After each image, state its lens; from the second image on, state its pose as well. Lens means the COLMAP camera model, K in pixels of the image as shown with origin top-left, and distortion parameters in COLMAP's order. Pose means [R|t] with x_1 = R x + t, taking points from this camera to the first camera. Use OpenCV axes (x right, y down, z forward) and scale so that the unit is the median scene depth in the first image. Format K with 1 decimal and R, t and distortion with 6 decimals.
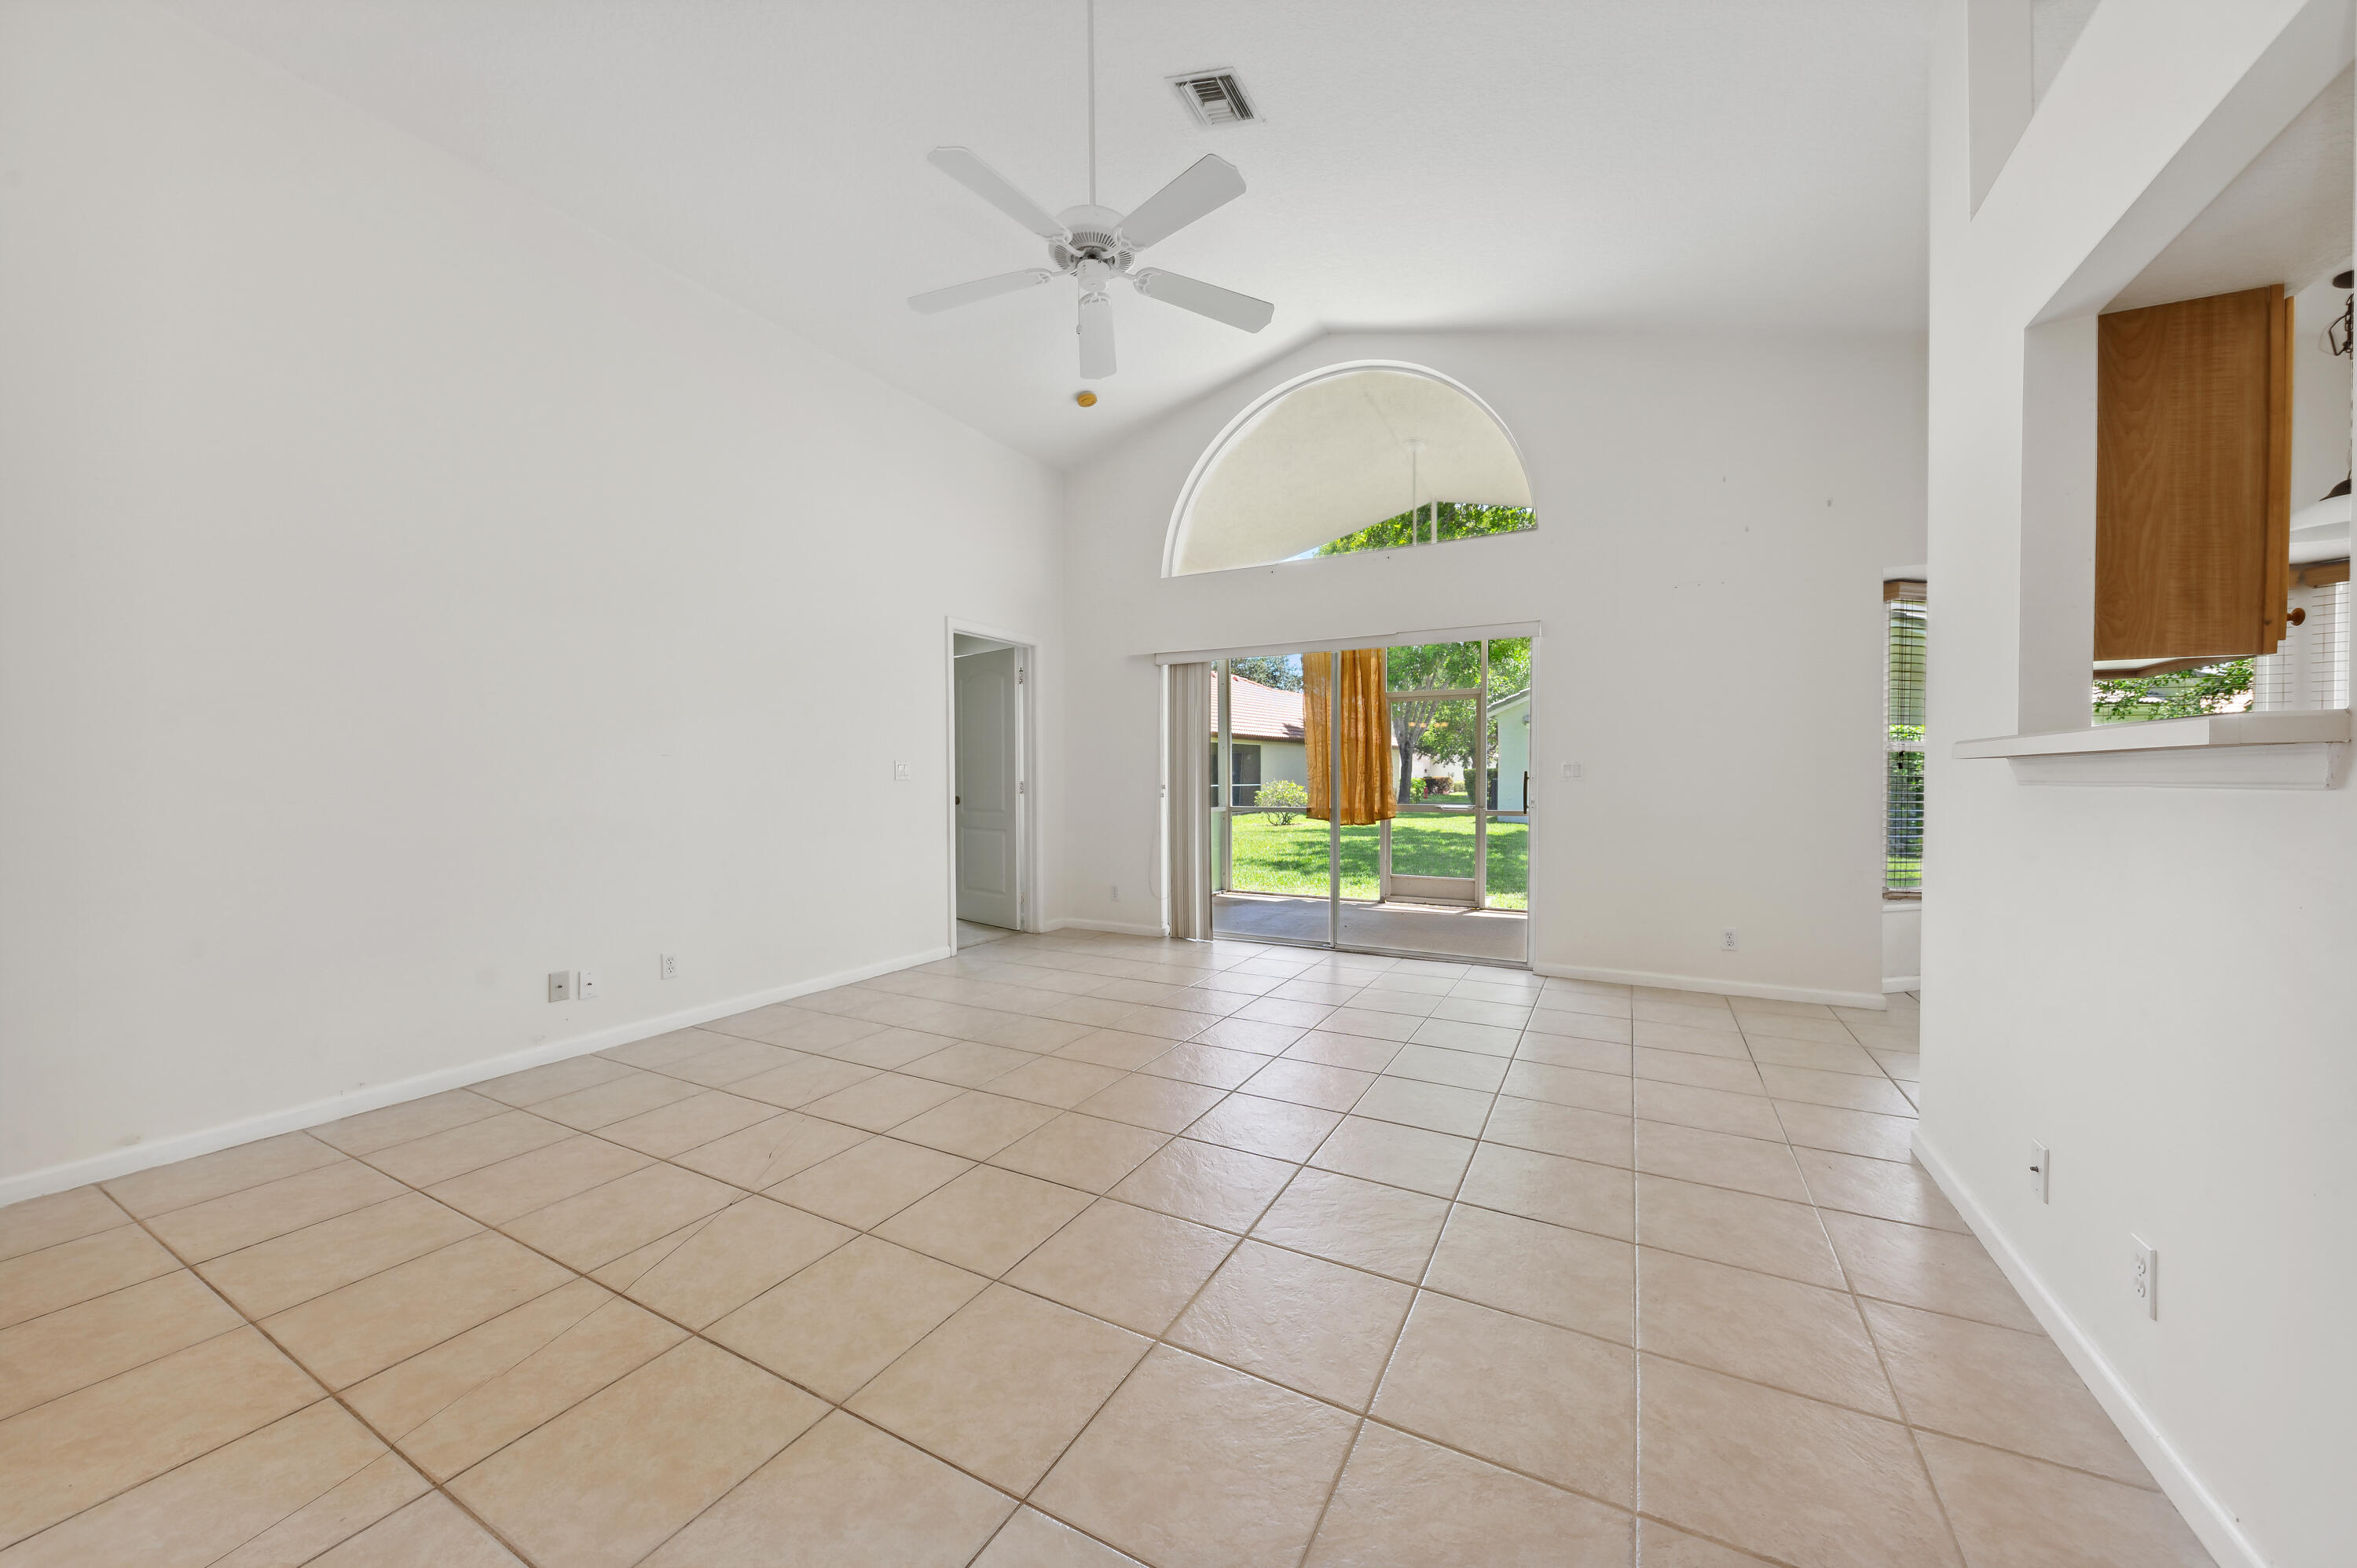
lens RADIAL K [[877.8, 0, 1100.3], [0, 877.8, 778.8], [0, 0, 1]] dist [0.009232, -0.000222]
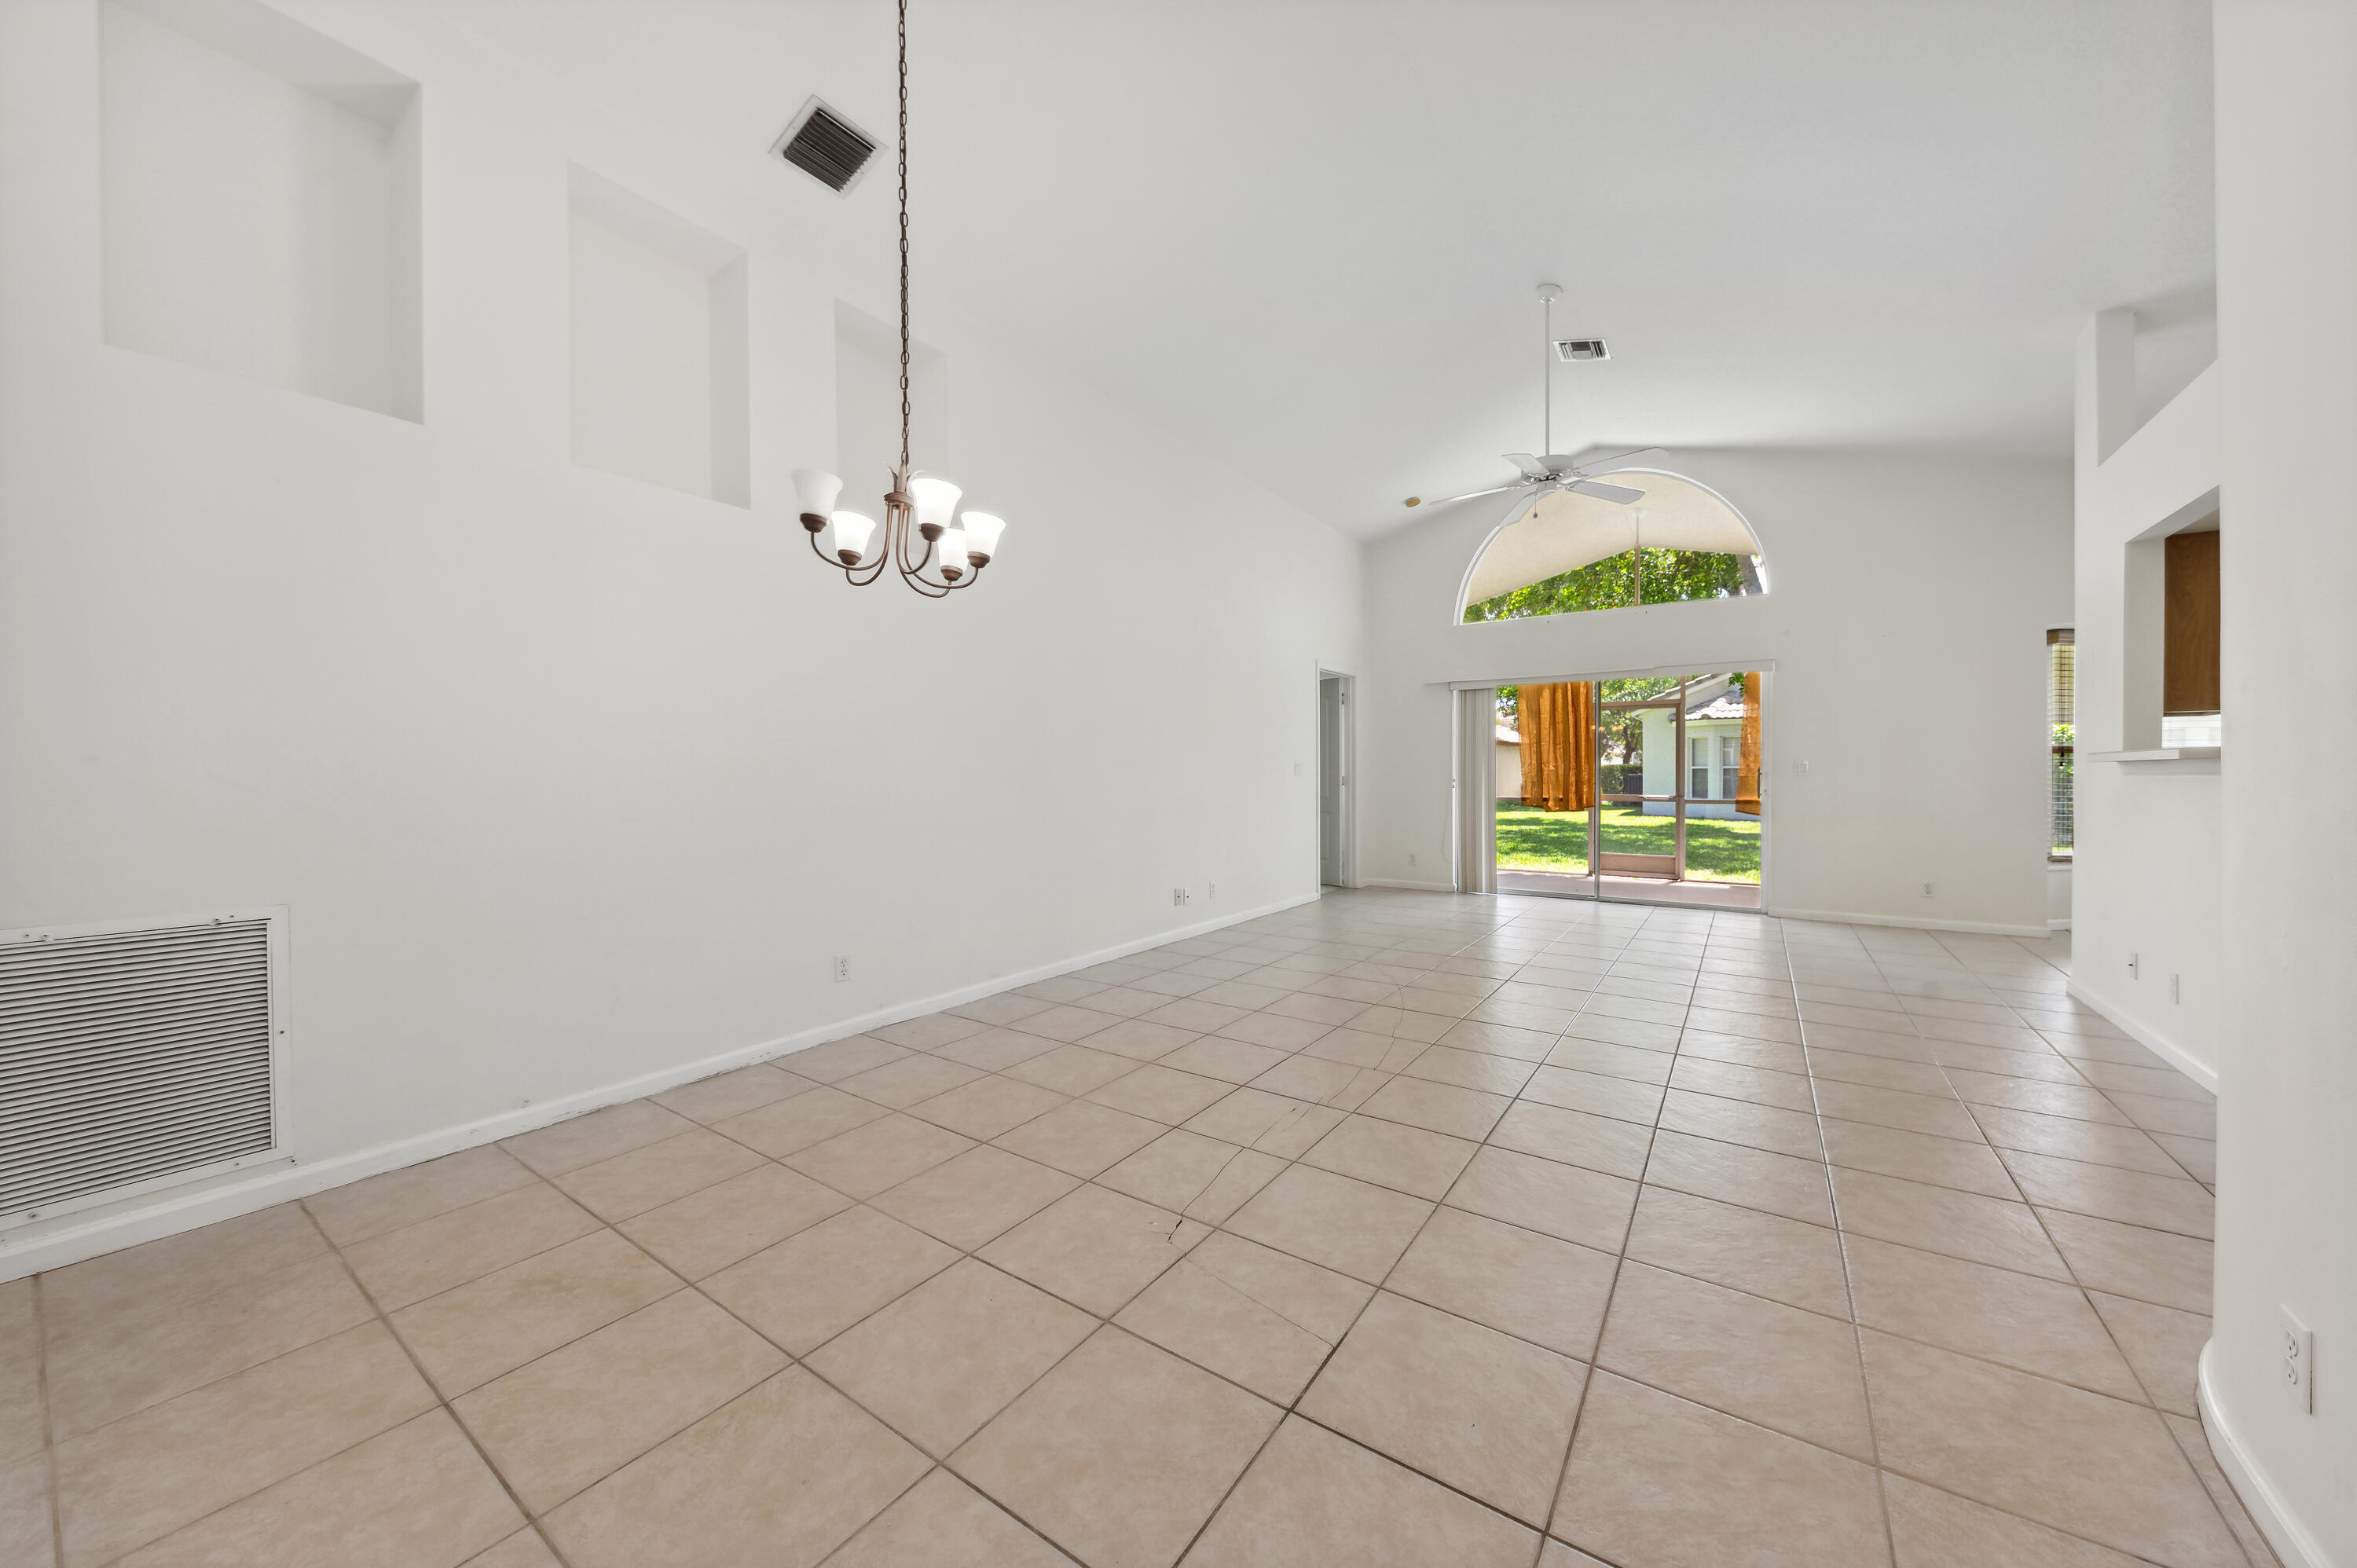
lens RADIAL K [[828.9, 0, 1184.5], [0, 828.9, 768.8], [0, 0, 1]] dist [0.056467, -0.009451]
pose [[0.998338, 0.000058, -0.057622, -0.331312], [-0.000541, 0.999965, -0.008374, 0.003261], [0.057619, 0.008391, 0.998303, -0.375197]]
